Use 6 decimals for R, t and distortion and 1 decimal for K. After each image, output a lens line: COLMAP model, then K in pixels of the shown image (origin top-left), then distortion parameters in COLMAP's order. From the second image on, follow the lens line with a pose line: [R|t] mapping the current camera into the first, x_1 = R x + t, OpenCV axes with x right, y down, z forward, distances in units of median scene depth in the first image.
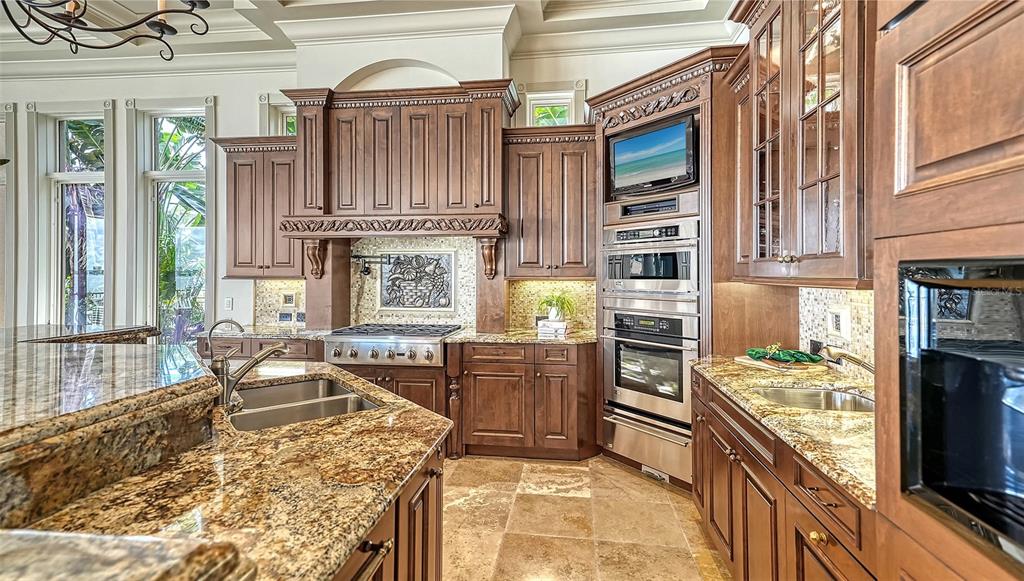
lens RADIAL K [[466.1, 0, 513.7], [0, 466.1, 270.4], [0, 0, 1]] dist [0.000666, 0.000047]
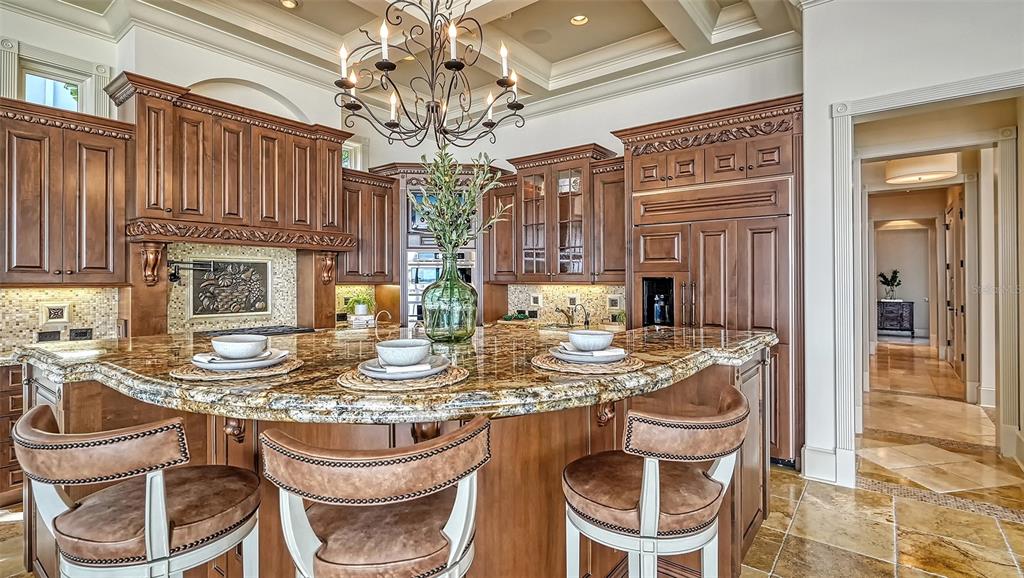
lens RADIAL K [[488.7, 0, 513.1], [0, 488.7, 276.0], [0, 0, 1]] dist [0.000233, 0.000053]
pose [[0.505536, 0.005310, 0.862789, -0.946239], [-0.003181, 0.999986, -0.004291, 0.000326], [-0.862800, -0.000575, 0.505546, -0.094648]]
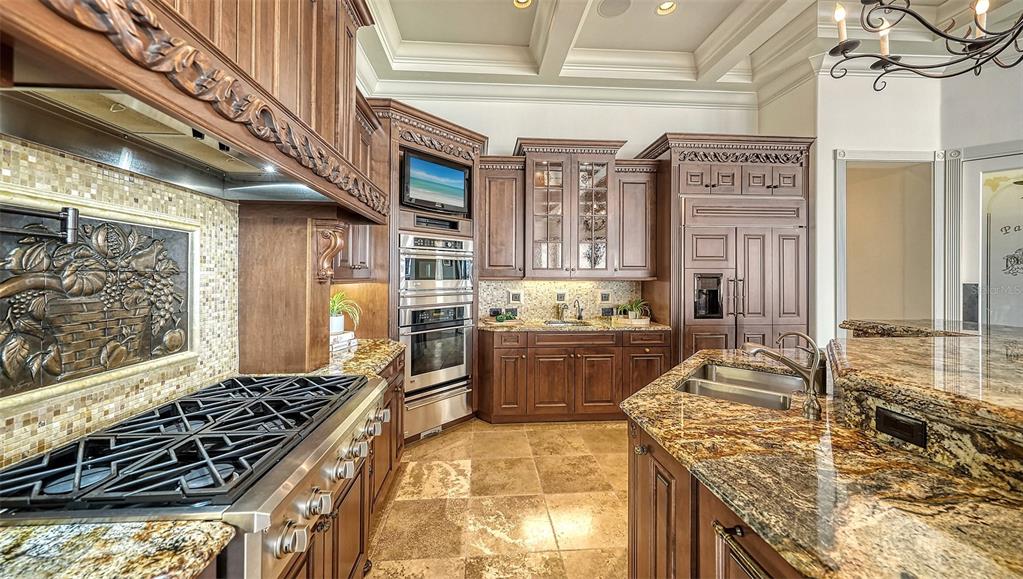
lens RADIAL K [[360.8, 0, 507.2], [0, 360.8, 274.3], [0, 0, 1]] dist [0.000111, -0.000014]
pose [[-0.202779, 0.003981, 0.979217, -0.612030], [-0.004898, 0.999975, -0.005080, 0.007707], [-0.979212, -0.005827, -0.202754, 0.870318]]
